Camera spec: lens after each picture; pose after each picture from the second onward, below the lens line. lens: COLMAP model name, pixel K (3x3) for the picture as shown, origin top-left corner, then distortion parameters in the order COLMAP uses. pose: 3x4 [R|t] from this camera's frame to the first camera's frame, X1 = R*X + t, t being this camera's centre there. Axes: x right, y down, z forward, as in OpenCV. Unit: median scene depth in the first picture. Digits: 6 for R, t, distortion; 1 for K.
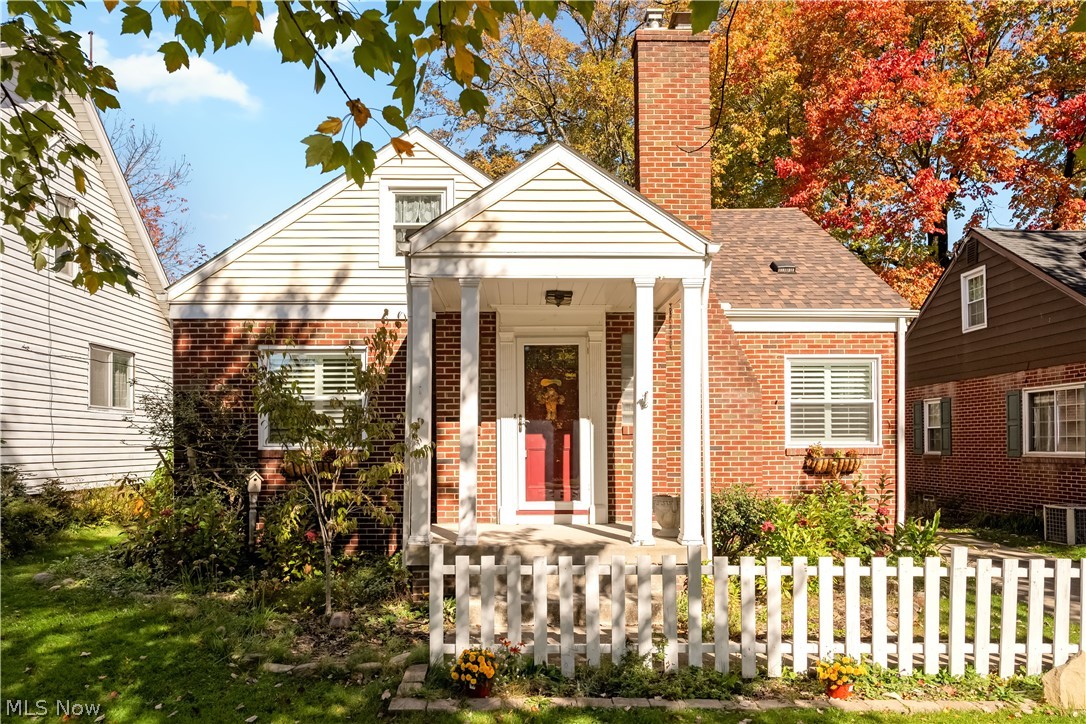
lens RADIAL K [[695.1, 0, 532.0], [0, 695.1, 378.7], [0, 0, 1]] dist [-0.001032, 0.002771]
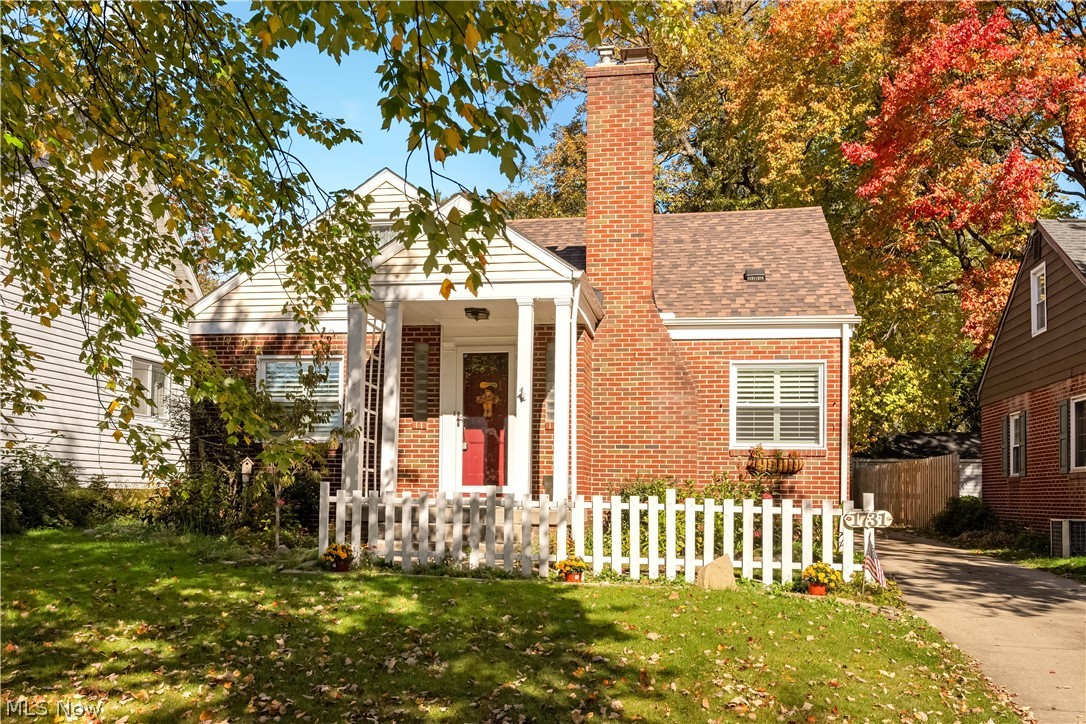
lens RADIAL K [[966.0, 0, 543.4], [0, 966.0, 360.9], [0, 0, 1]] dist [0.010663, -0.011743]
pose [[0.984065, -0.008391, -0.177609, 0.347554], [-0.000116, 0.998855, -0.047834, 0.036297], [0.177808, 0.047092, 0.982938, -0.493709]]
